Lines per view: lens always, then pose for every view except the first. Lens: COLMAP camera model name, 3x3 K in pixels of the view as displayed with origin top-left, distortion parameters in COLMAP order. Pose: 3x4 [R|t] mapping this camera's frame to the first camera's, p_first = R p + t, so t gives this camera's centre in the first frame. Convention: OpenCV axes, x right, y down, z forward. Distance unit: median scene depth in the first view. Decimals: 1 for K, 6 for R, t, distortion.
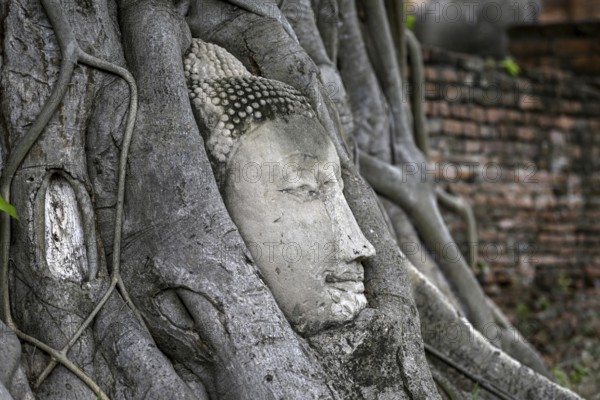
lens RADIAL K [[2254.3, 0, 289.5], [0, 2254.3, 196.9], [0, 0, 1]] dist [1.239734, 0.000000]
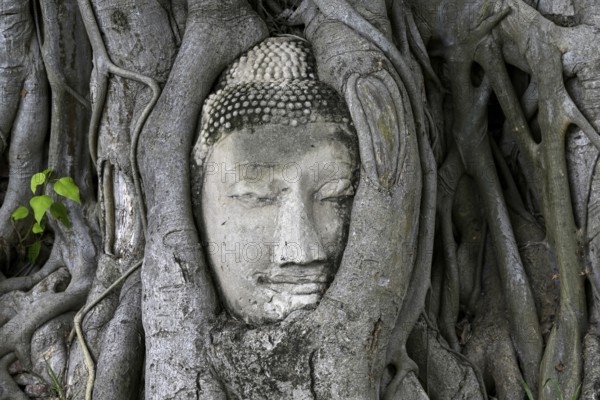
lens RADIAL K [[2980.4, 0, 304.9], [0, 2980.4, 196.3], [0, 0, 1]] dist [2.242414, 0.000000]
pose [[0.490215, 0.119448, -0.863378, 1.276352], [0.043909, 0.985923, 0.161333, -0.237185], [0.870495, -0.116998, 0.478070, 0.328997]]
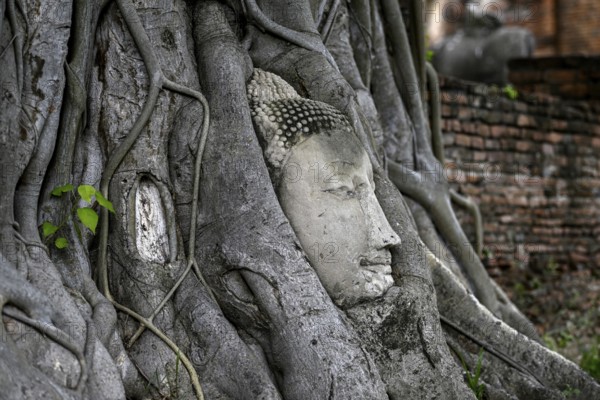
lens RADIAL K [[1814.6, 0, 296.4], [0, 1814.6, 194.7], [0, 0, 1]] dist [0.762203, 0.000000]
pose [[0.999804, 0.005117, -0.019123, -0.000101], [-0.005131, 0.999987, -0.000656, 0.000002], [0.019119, 0.000754, 0.999817, 0.004638]]
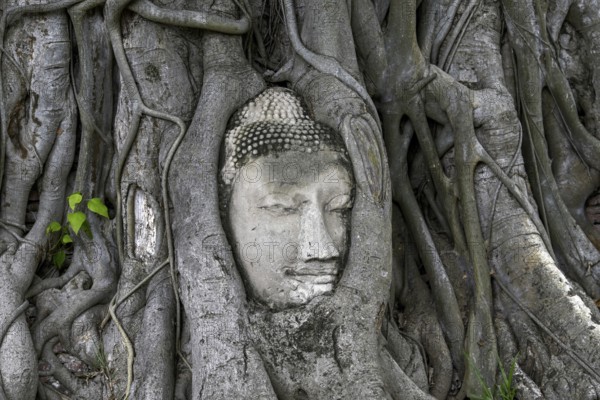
lens RADIAL K [[1924.8, 0, 298.2], [0, 1924.8, 201.4], [0, 0, 1]] dist [0.884064, 0.000000]
pose [[0.711162, 0.077206, -0.698776, 0.847888], [0.000117, 0.993939, 0.109937, -0.137965], [0.703028, -0.078265, 0.706842, 0.168533]]
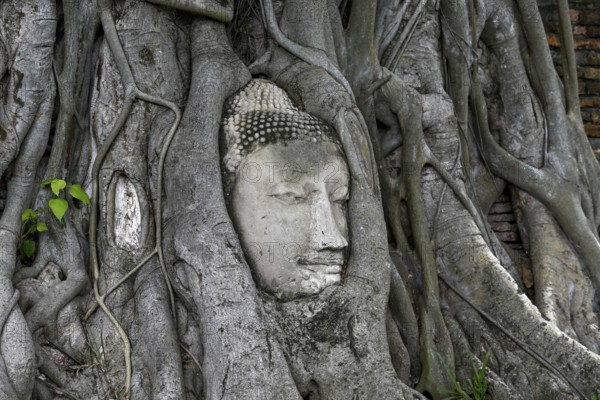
lens RADIAL K [[1814.6, 0, 285.2], [0, 1814.6, 202.5], [0, 0, 1]] dist [0.762203, 0.000000]
pose [[0.885759, 0.073018, -0.458367, 0.512753], [-0.049186, 0.996754, 0.063735, -0.069761], [0.461533, -0.033909, 0.886475, 0.017464]]
